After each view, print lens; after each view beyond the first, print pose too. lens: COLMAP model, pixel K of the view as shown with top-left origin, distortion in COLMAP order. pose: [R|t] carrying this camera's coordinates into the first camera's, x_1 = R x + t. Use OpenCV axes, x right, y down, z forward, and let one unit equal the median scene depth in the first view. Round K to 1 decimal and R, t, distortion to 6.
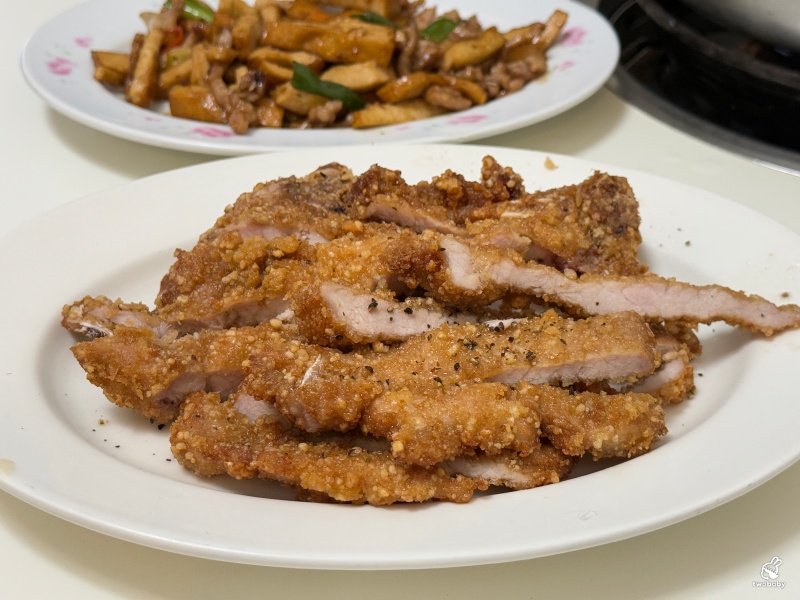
lens RADIAL K [[1404.4, 0, 400.0], [0, 1404.4, 300.0], [0, 0, 1]] dist [0.142605, -0.034397]
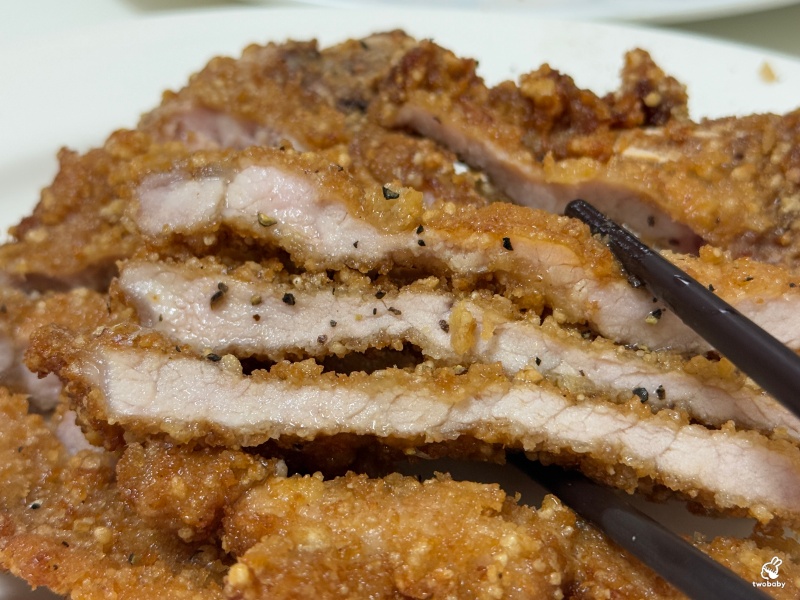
lens RADIAL K [[1376.3, 0, 400.0], [0, 1376.3, 300.0], [0, 0, 1]] dist [-0.015414, 0.018647]
pose [[0.959109, 0.135285, -0.248611, 0.139098], [-0.118237, 0.989565, 0.082342, -0.038876], [0.257156, -0.049581, 0.965097, 0.467081]]
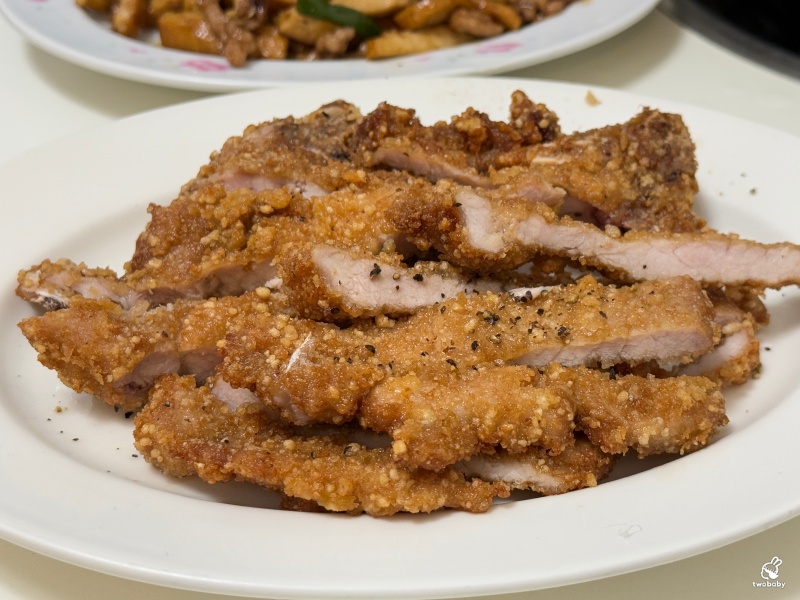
lens RADIAL K [[1404.4, 0, 400.0], [0, 1404.4, 300.0], [0, 0, 1]] dist [0.142605, -0.034397]
pose [[0.999296, -0.002856, -0.037402, 0.025168], [0.004642, 0.998848, 0.047761, -0.018338], [0.037223, -0.047901, 0.998158, 0.150730]]
